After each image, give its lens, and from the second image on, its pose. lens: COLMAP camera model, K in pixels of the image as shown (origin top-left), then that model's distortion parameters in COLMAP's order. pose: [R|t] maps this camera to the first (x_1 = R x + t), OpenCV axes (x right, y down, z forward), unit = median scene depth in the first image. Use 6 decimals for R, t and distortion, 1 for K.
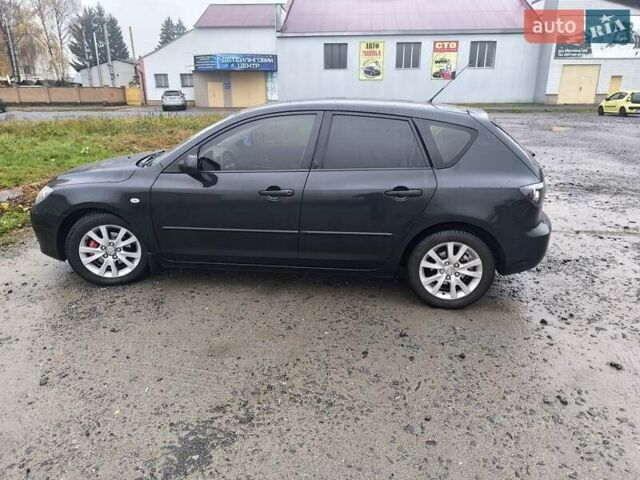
lens RADIAL K [[449.6, 0, 320.0], [0, 449.6, 240.0], [0, 0, 1]] dist [0.041674, -0.042072]
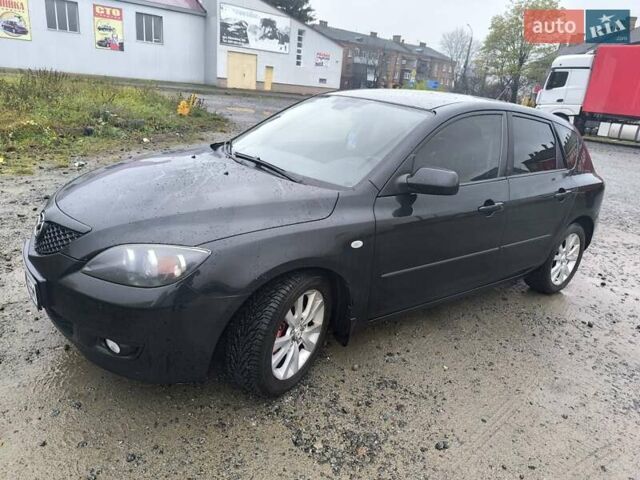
lens RADIAL K [[449.6, 0, 320.0], [0, 449.6, 240.0], [0, 0, 1]] dist [0.041674, -0.042072]
pose [[0.717457, -0.161493, 0.677625, -0.479575], [0.128350, 0.986748, 0.099269, -0.089213], [-0.684677, 0.015751, 0.728677, 0.314645]]
